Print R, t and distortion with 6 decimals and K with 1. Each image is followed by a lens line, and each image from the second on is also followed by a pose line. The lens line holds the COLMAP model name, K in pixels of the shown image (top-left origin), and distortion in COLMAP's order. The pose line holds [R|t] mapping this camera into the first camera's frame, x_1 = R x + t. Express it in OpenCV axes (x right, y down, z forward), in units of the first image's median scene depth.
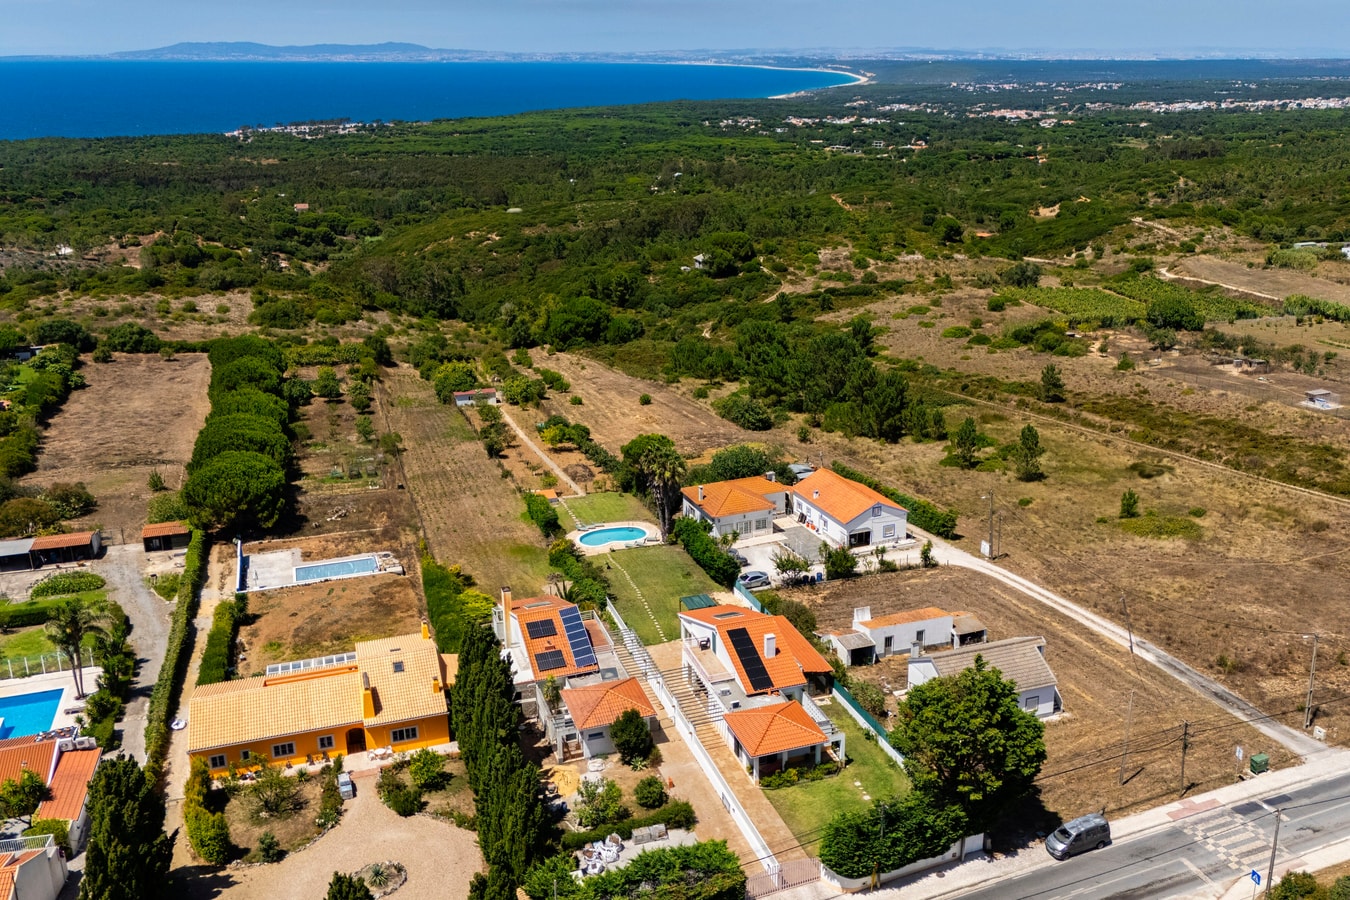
lens RADIAL K [[1207.8, 0, 705.4], [0, 1207.8, 453.6], [0, 0, 1]] dist [0.169263, -0.414441]
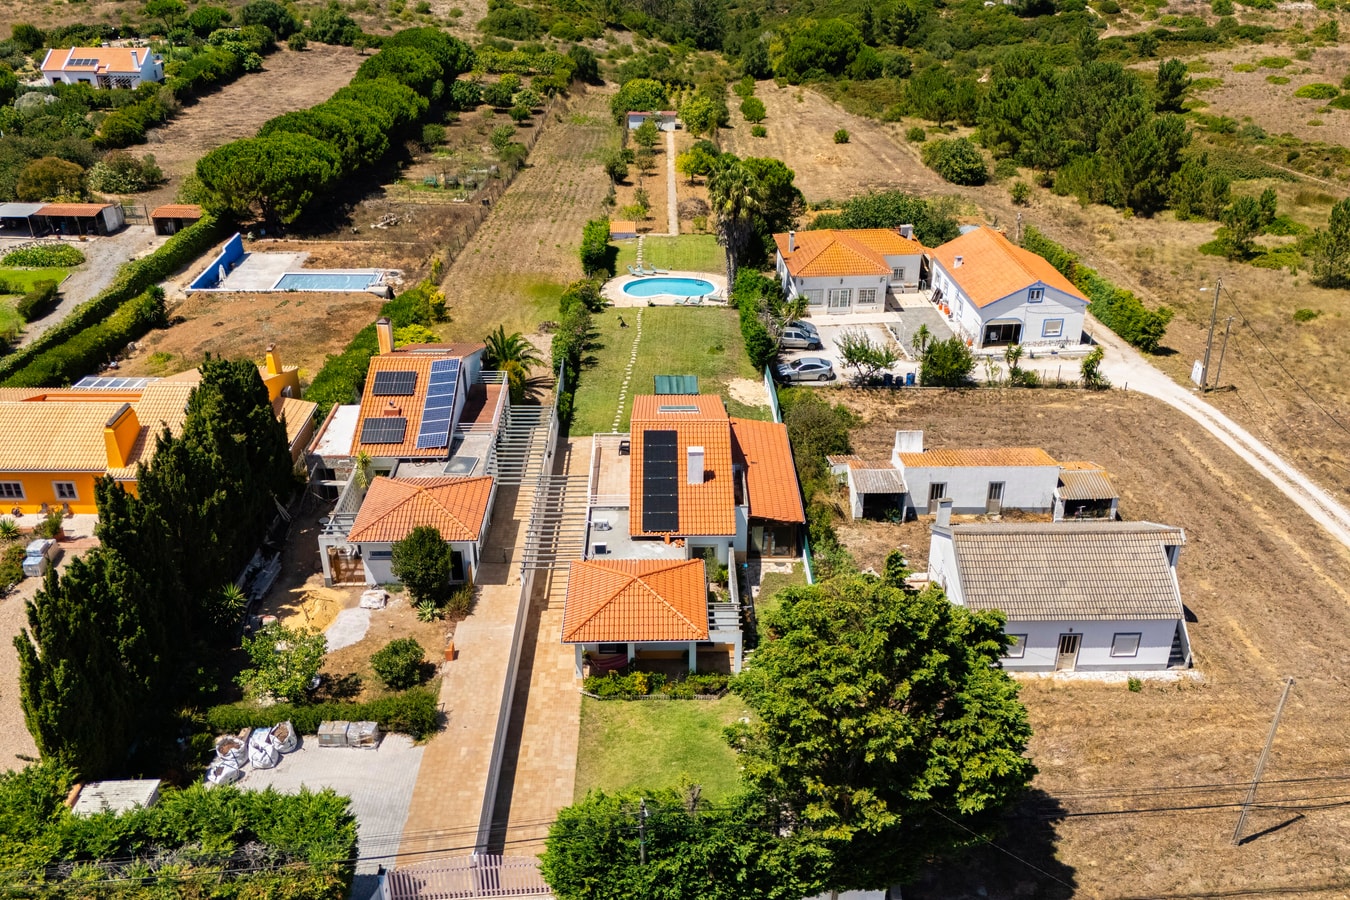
lens RADIAL K [[1220.2, 0, 656.1], [0, 1220.2, 449.6], [0, 0, 1]] dist [0.085033, -0.088018]
pose [[0.947285, 0.162970, -0.275849, 0.133841], [-0.112934, 0.975553, 0.188527, 0.024808], [0.299830, -0.147435, 0.942531, 0.276930]]
